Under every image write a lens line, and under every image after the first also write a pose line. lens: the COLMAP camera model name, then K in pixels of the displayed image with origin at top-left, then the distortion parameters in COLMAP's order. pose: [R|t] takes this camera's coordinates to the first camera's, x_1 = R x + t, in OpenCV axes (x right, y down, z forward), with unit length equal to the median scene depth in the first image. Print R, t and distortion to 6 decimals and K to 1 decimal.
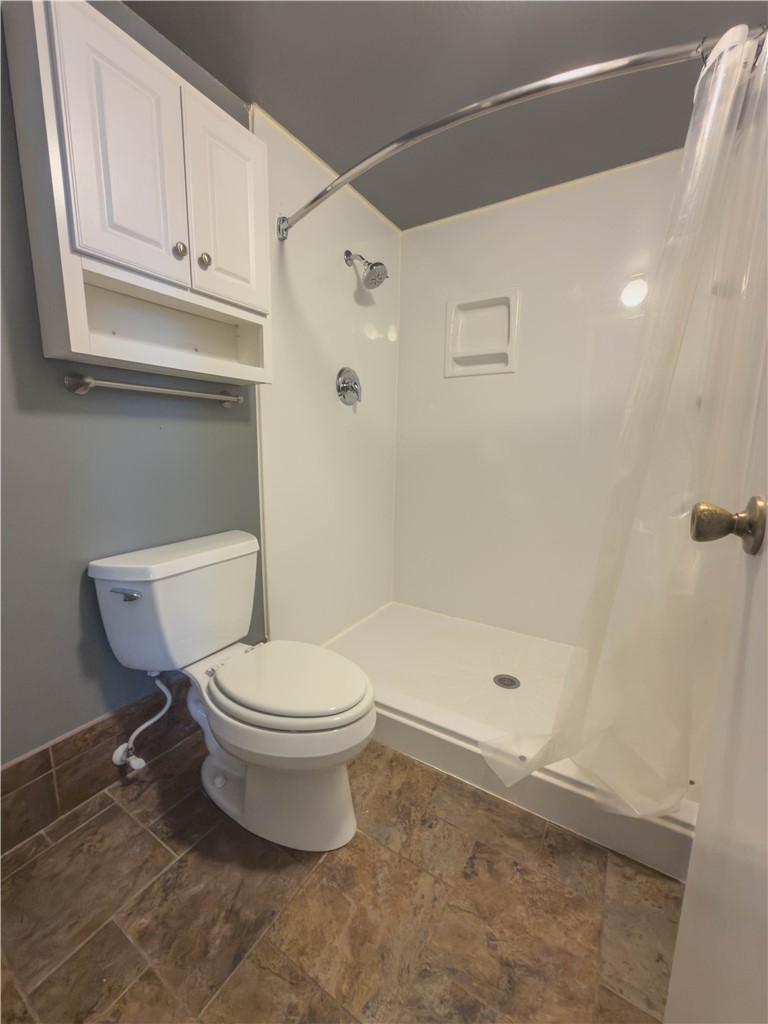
lens RADIAL K [[408.7, 0, 384.2], [0, 408.7, 513.1], [0, 0, 1]] dist [-0.000335, -0.000227]
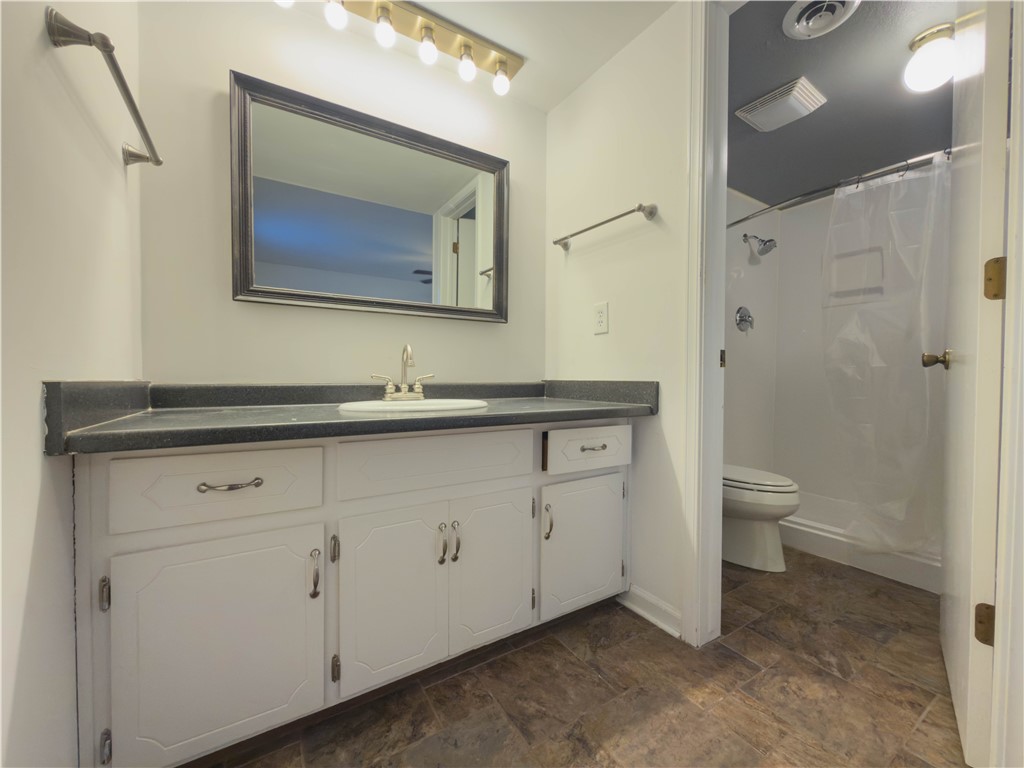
lens RADIAL K [[408.7, 0, 509.1], [0, 408.7, 379.7], [0, 0, 1]] dist [-0.000335, -0.000227]
pose [[0.899360, 0.002726, -0.437200, -0.214303], [-0.071933, 0.987276, -0.141819, 0.184939], [0.431250, 0.158996, 0.888112, -0.670127]]
